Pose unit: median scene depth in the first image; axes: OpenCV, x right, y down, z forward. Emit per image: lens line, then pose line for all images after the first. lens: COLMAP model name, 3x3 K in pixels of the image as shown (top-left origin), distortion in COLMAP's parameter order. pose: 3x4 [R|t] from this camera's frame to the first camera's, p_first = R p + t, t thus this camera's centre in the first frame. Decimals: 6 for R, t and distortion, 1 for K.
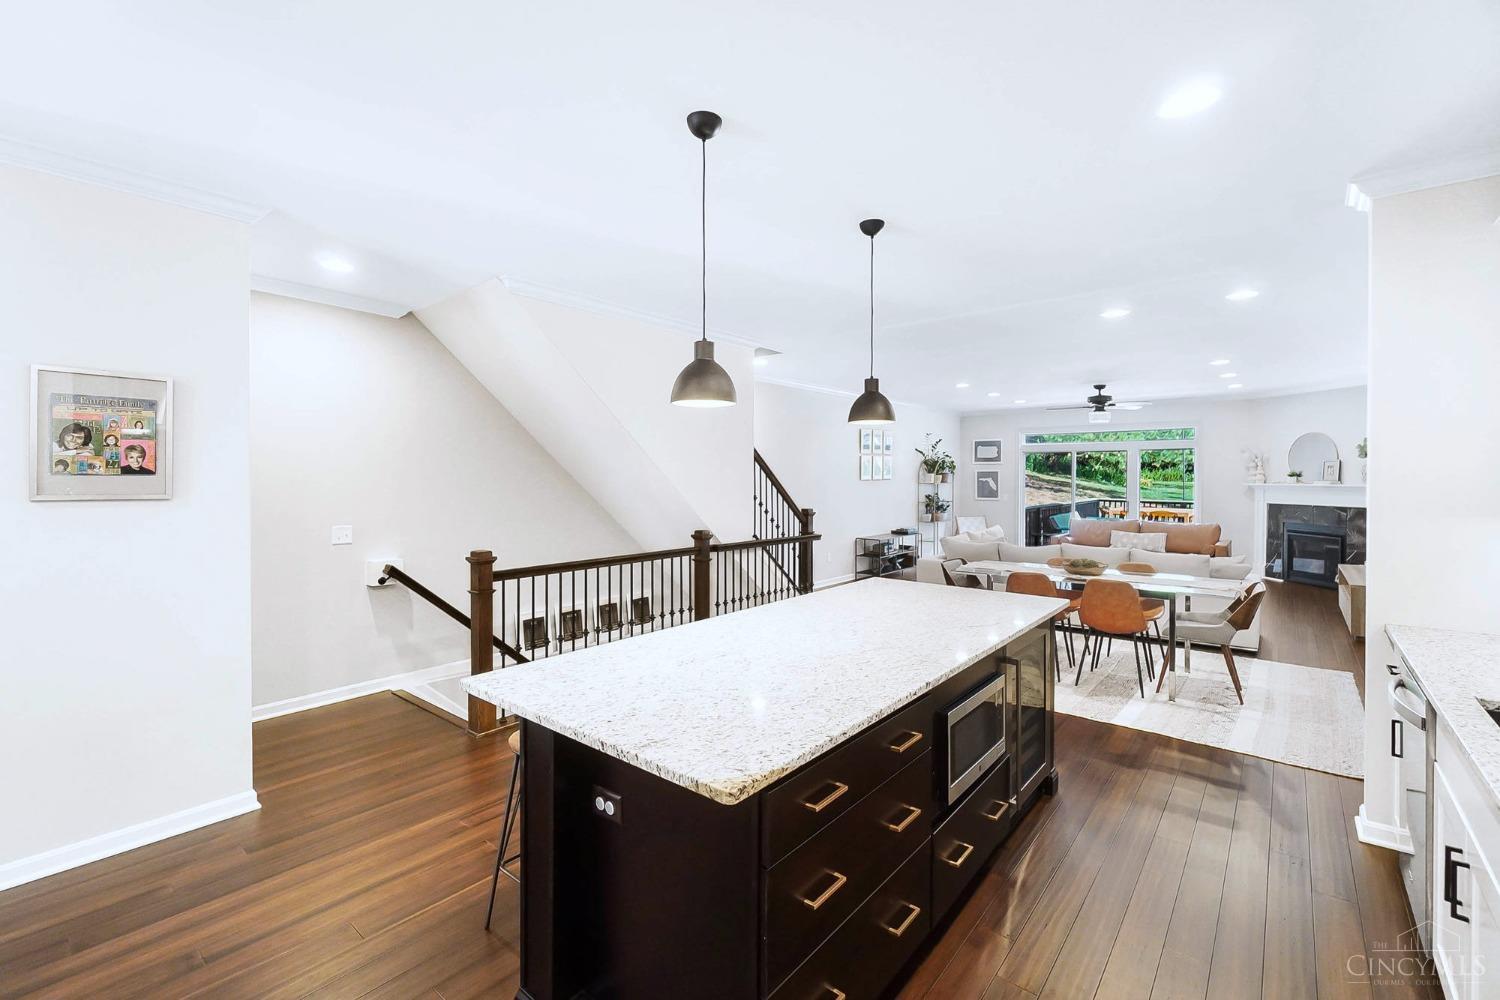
lens RADIAL K [[659.2, 0, 752.2], [0, 659.2, 496.5], [0, 0, 1]] dist [-0.014060, -0.001020]
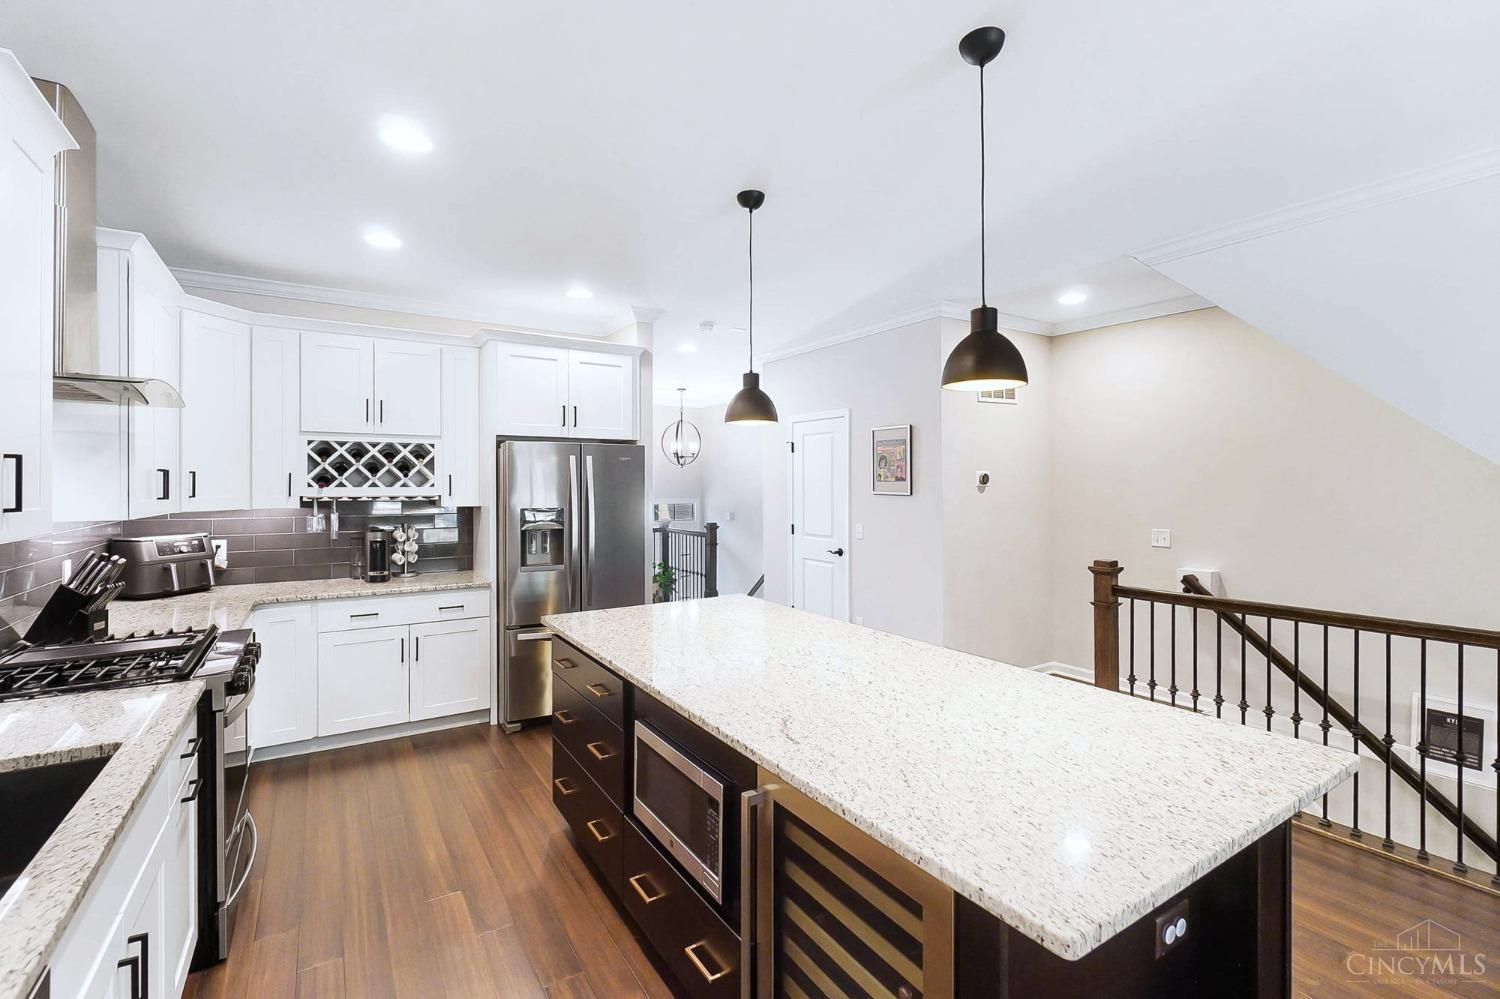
lens RADIAL K [[659.2, 0, 746.2], [0, 659.2, 492.7], [0, 0, 1]] dist [-0.014060, -0.001020]
pose [[-0.309116, 0.014351, -0.950916, 0.591995], [-0.028045, 0.999314, 0.024198, -0.020917], [0.950611, 0.034148, -0.308501, 0.724154]]
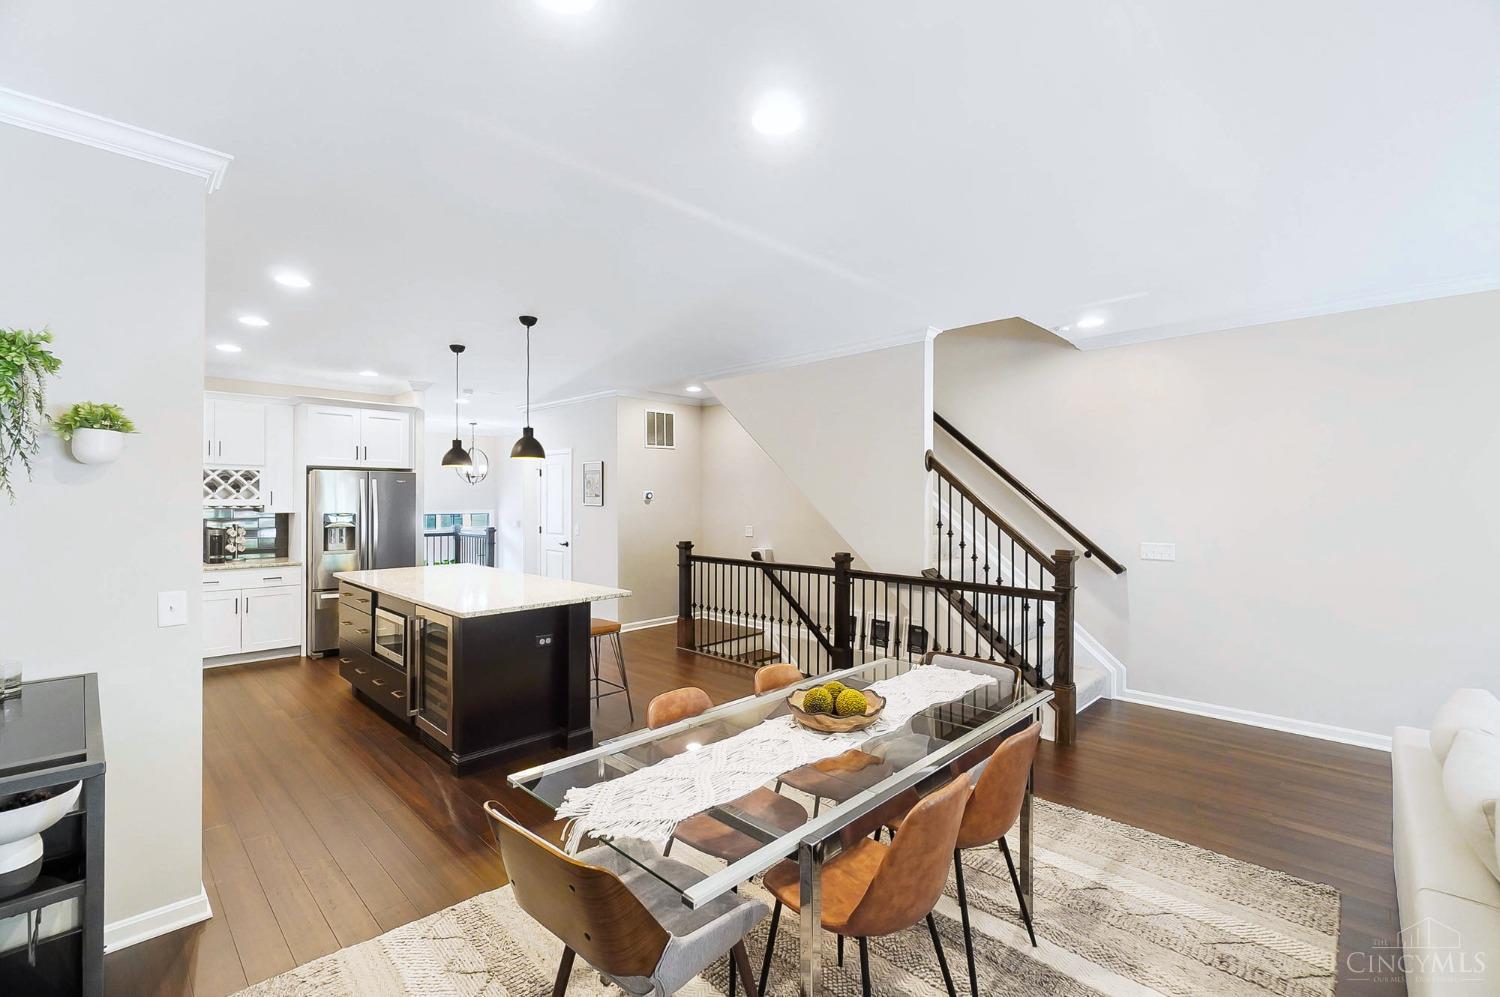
lens RADIAL K [[659.2, 0, 780.7], [0, 659.2, 499.2], [0, 0, 1]] dist [-0.014060, -0.001020]
pose [[-0.052560, 0.002926, -0.998614, 0.910513], [-0.030907, 0.999512, 0.004556, -0.028749], [0.998139, 0.031103, -0.052443, 0.983264]]
